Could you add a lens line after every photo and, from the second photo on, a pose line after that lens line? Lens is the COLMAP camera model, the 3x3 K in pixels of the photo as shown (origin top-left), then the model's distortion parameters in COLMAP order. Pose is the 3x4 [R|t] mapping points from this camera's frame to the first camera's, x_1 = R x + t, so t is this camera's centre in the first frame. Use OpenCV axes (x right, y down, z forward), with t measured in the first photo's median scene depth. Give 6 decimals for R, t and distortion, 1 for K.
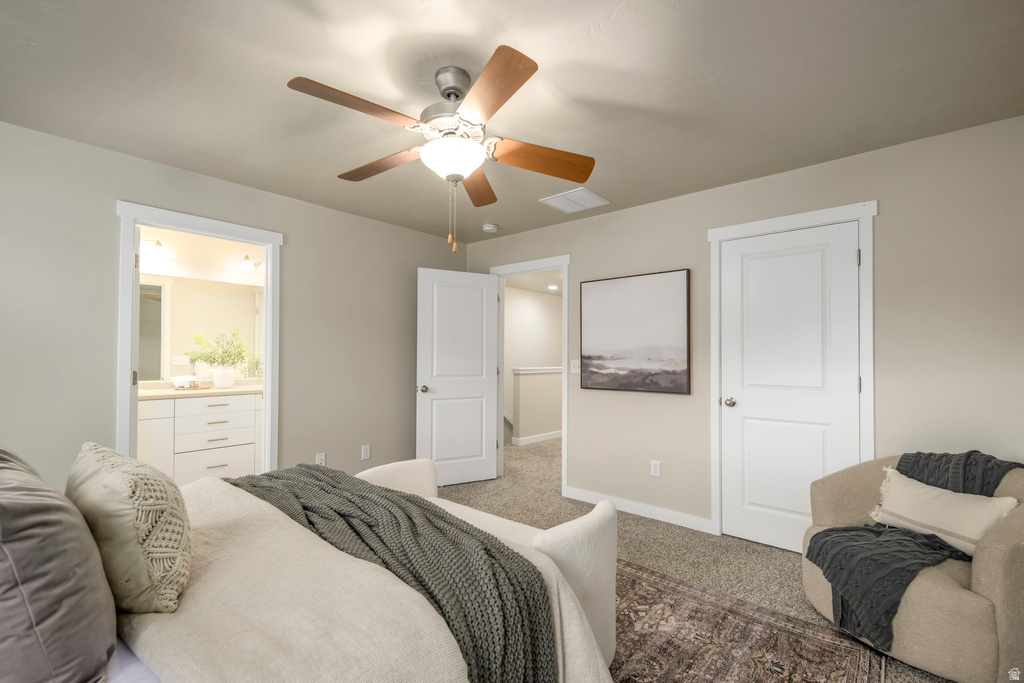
lens RADIAL K [[446.9, 0, 511.3], [0, 446.9, 344.2], [0, 0, 1]] dist [0.011251, -0.000299]
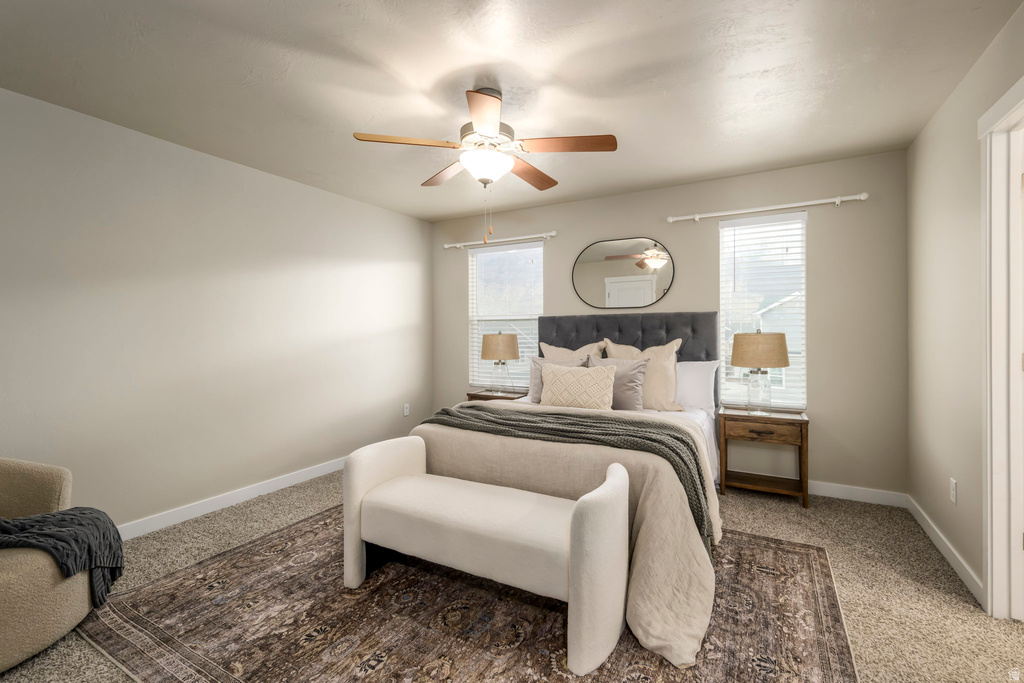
lens RADIAL K [[446.9, 0, 511.7], [0, 446.9, 335.1], [0, 0, 1]] dist [0.011251, -0.000299]
pose [[-0.979916, -0.006923, -0.199288, 0.042040], [-0.003785, 0.999863, -0.016126, 0.048220], [0.199373, -0.015048, -0.979808, 2.005802]]
